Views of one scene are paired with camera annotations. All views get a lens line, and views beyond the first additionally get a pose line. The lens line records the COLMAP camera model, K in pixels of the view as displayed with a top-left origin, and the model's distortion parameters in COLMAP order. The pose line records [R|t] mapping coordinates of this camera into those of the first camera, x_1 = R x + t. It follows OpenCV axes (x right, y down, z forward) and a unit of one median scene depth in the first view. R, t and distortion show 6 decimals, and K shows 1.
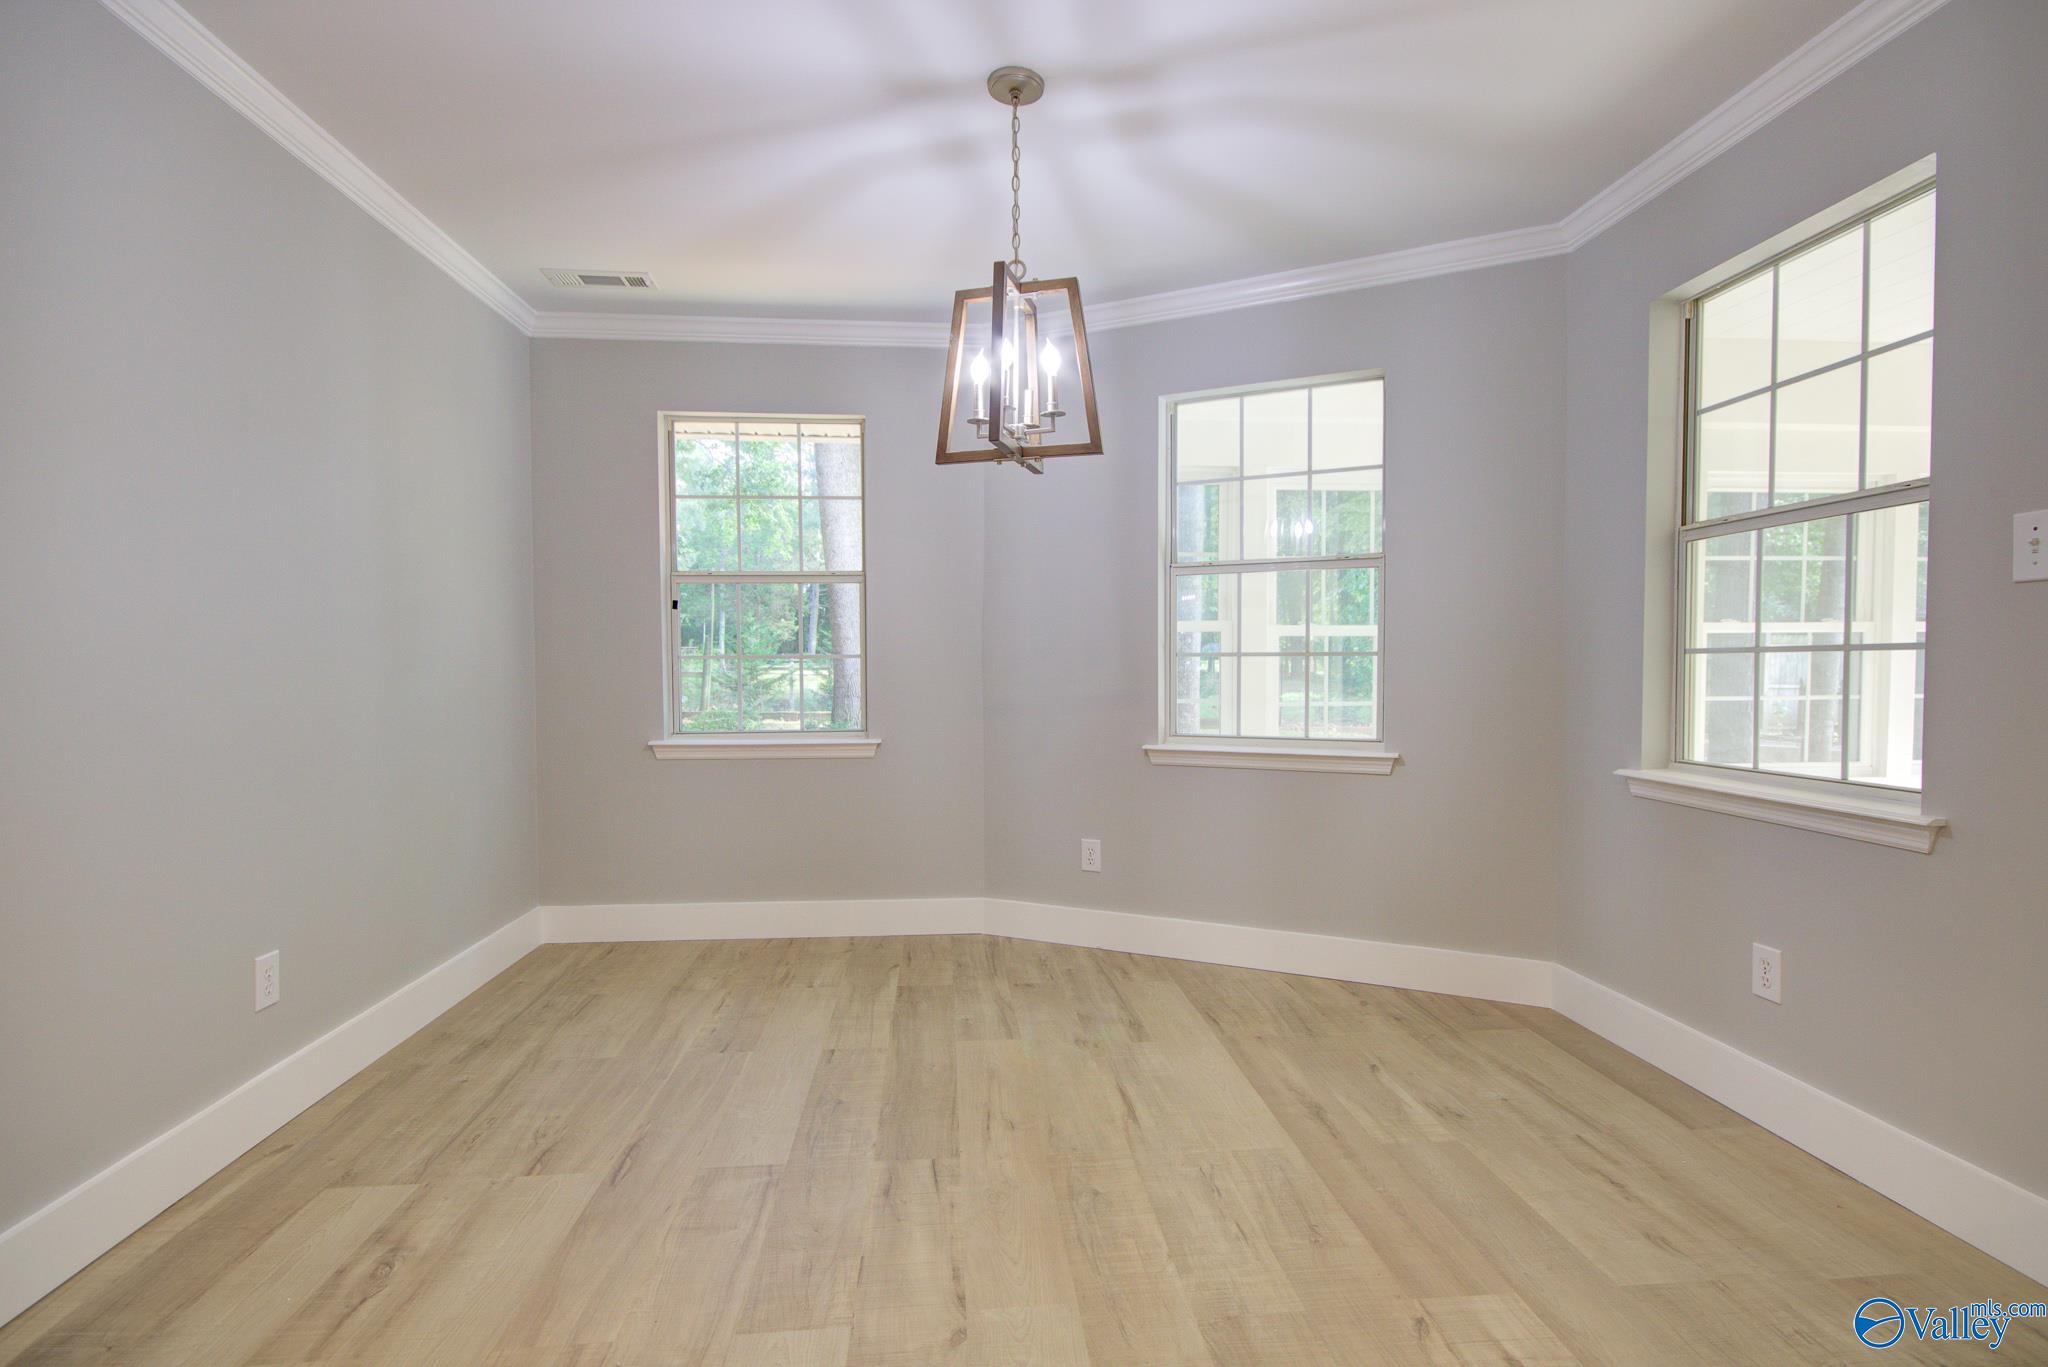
lens RADIAL K [[953.3, 0, 1028.6], [0, 953.3, 679.6], [0, 0, 1]] dist [0.001403, 0.001590]
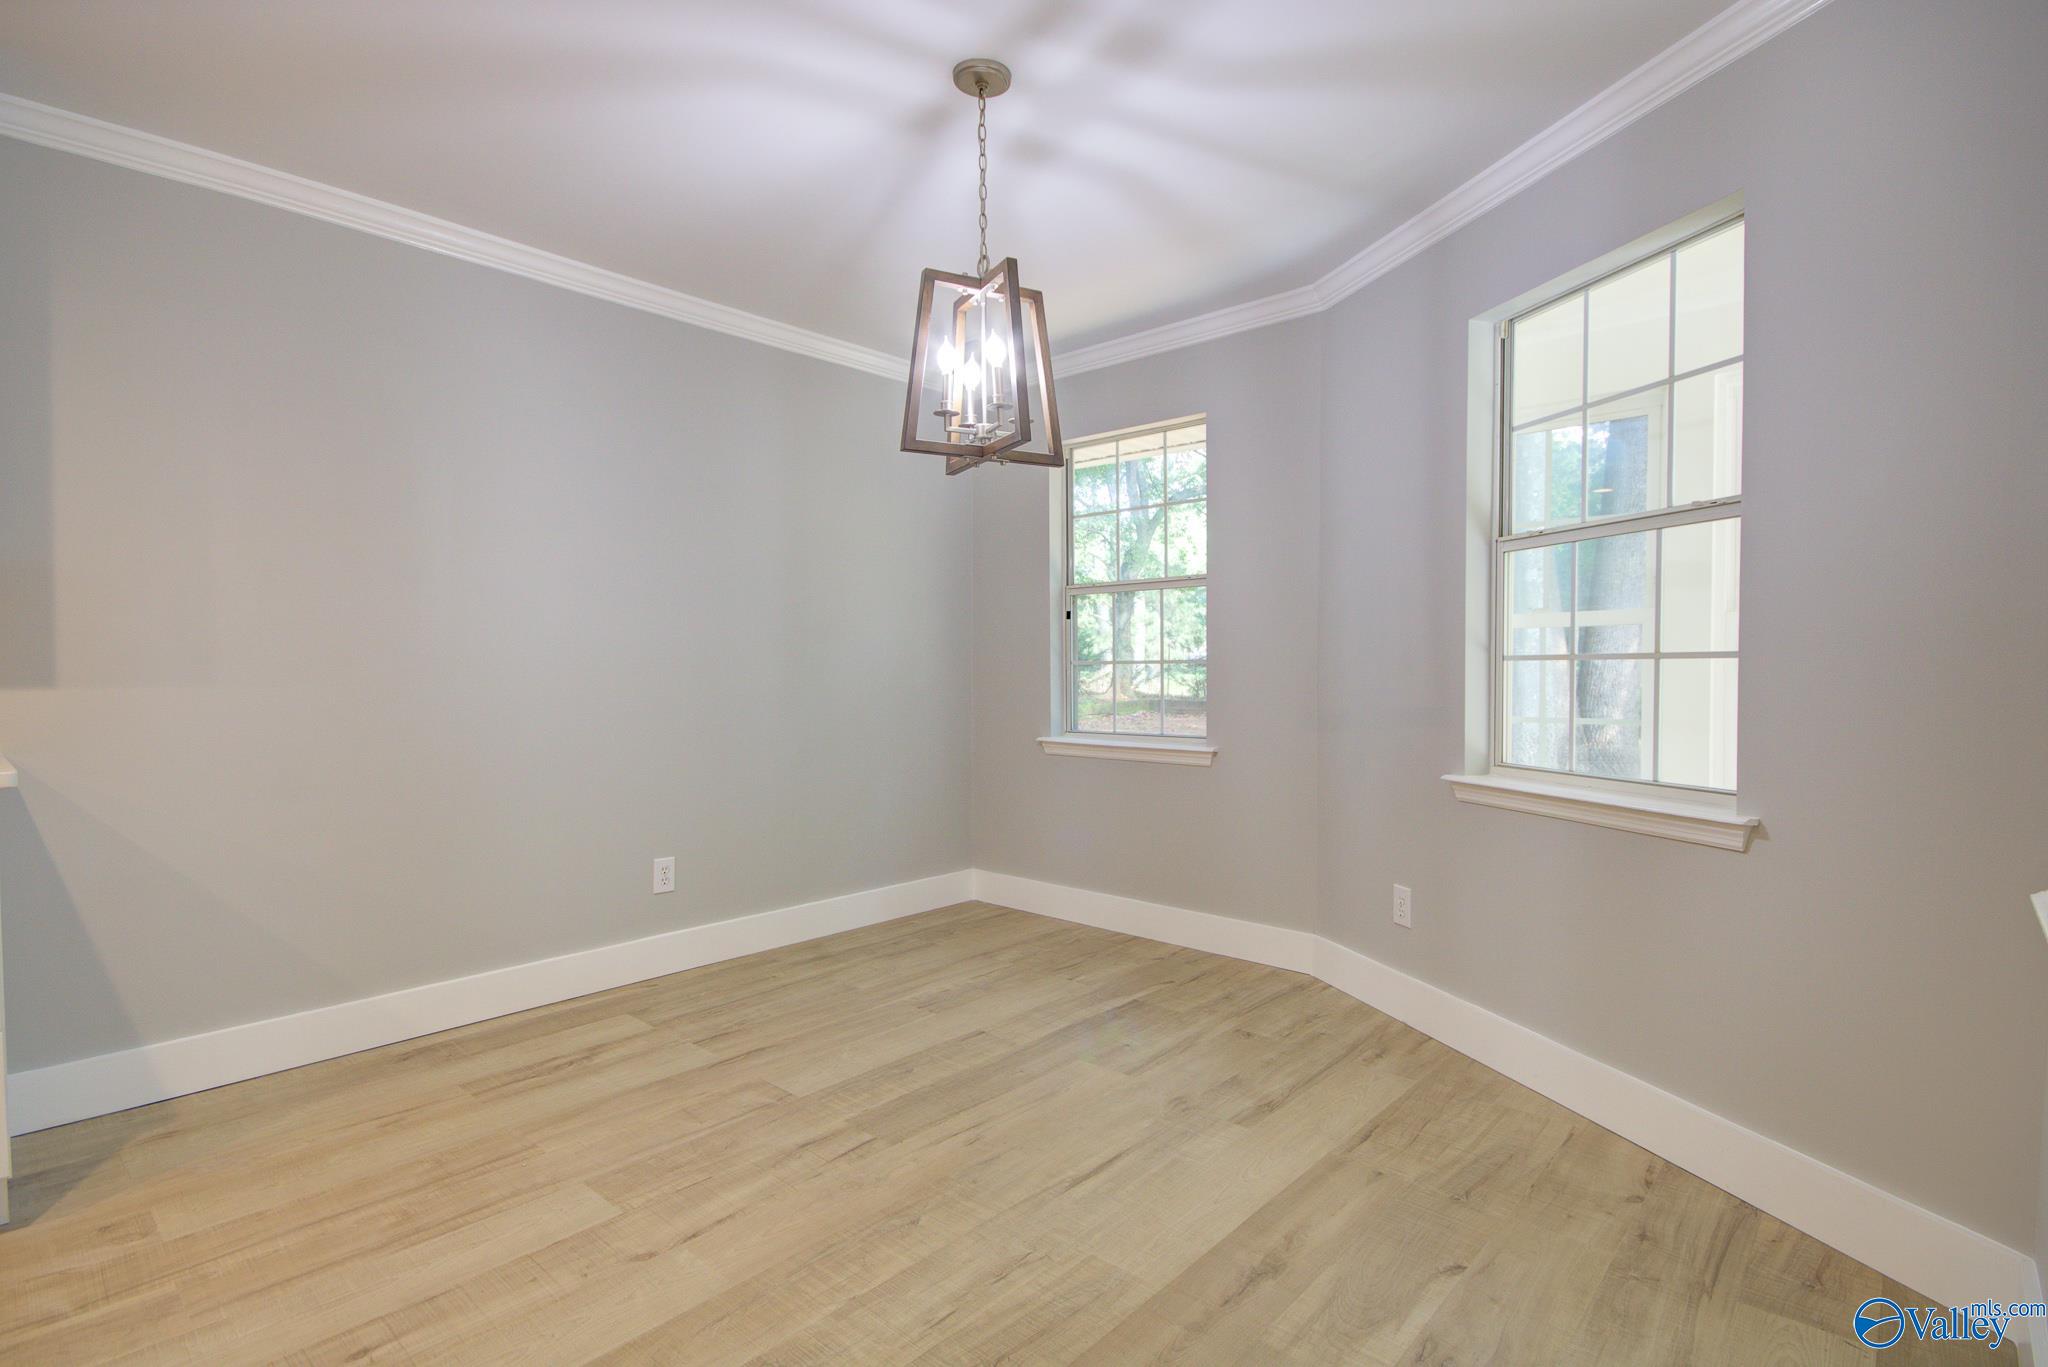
lens RADIAL K [[953.3, 0, 1028.6], [0, 953.3, 679.6], [0, 0, 1]] dist [0.001403, 0.001590]
pose [[0.699564, 0.008070, -0.714524, 0.545063], [-0.011724, 0.999931, -0.000185, -0.004991], [0.714474, 0.008507, 0.699610, 0.267397]]
